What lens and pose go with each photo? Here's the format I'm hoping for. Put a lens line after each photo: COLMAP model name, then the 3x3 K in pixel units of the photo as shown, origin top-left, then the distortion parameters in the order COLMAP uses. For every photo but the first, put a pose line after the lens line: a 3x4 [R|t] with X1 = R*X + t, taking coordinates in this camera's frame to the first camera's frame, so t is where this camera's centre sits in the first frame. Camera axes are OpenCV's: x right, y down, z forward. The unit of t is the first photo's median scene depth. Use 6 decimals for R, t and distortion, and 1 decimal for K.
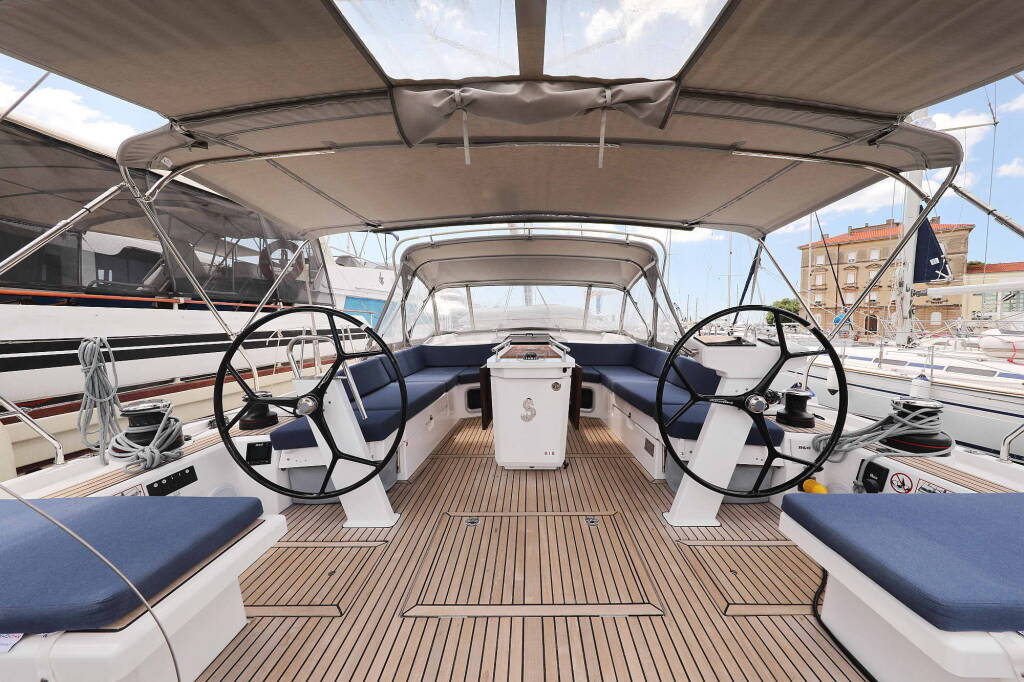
lens RADIAL K [[368.4, 0, 527.7], [0, 368.4, 341.0], [0, 0, 1]] dist [-0.005309, 0.000744]
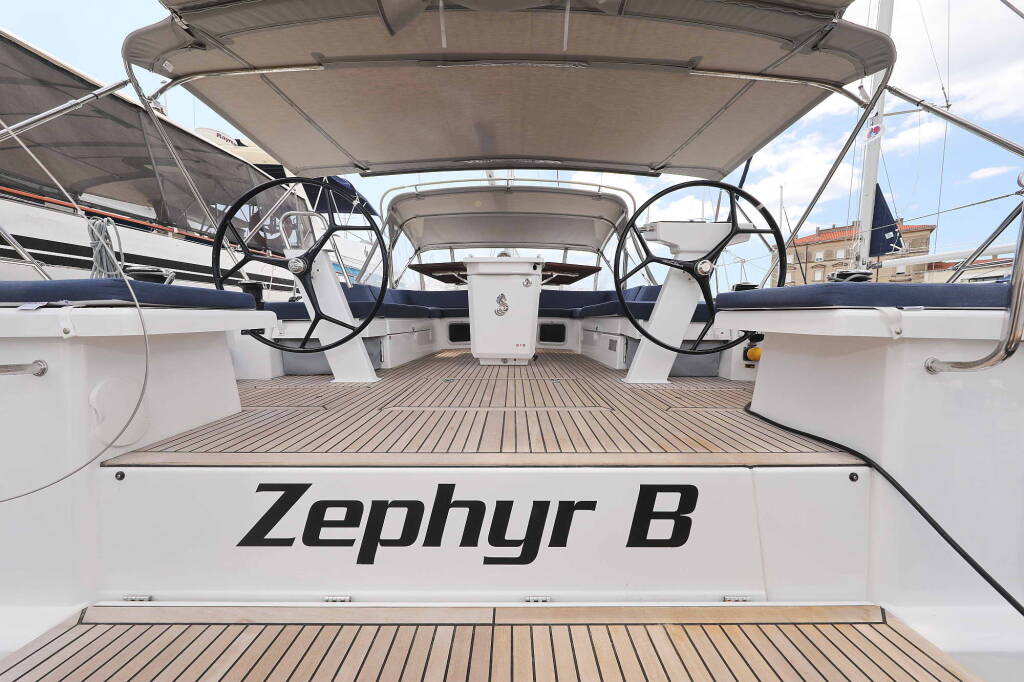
lens RADIAL K [[349.9, 0, 513.9], [0, 349.9, 339.4], [0, 0, 1]] dist [-0.005168, -0.000054]
pose [[0.999978, 0.004066, 0.005188, 0.022449], [-0.004058, 0.999991, -0.001531, 0.196132], [-0.005194, 0.001510, 0.999985, -0.018875]]
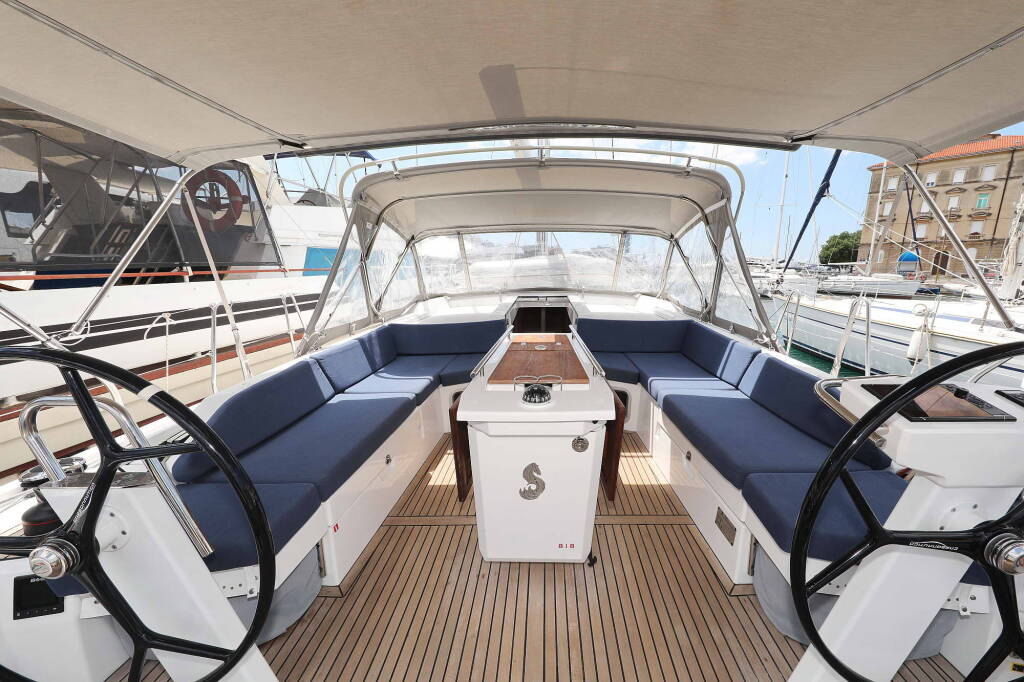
lens RADIAL K [[409.0, 0, 536.7], [0, 409.0, 367.3], [0, 0, 1]] dist [0.029123, 0.000343]
pose [[0.999872, 0.005264, -0.015123, 0.011664], [-0.002238, 0.981089, 0.193542, -0.078266], [0.015856, -0.193484, 0.980975, 0.239994]]
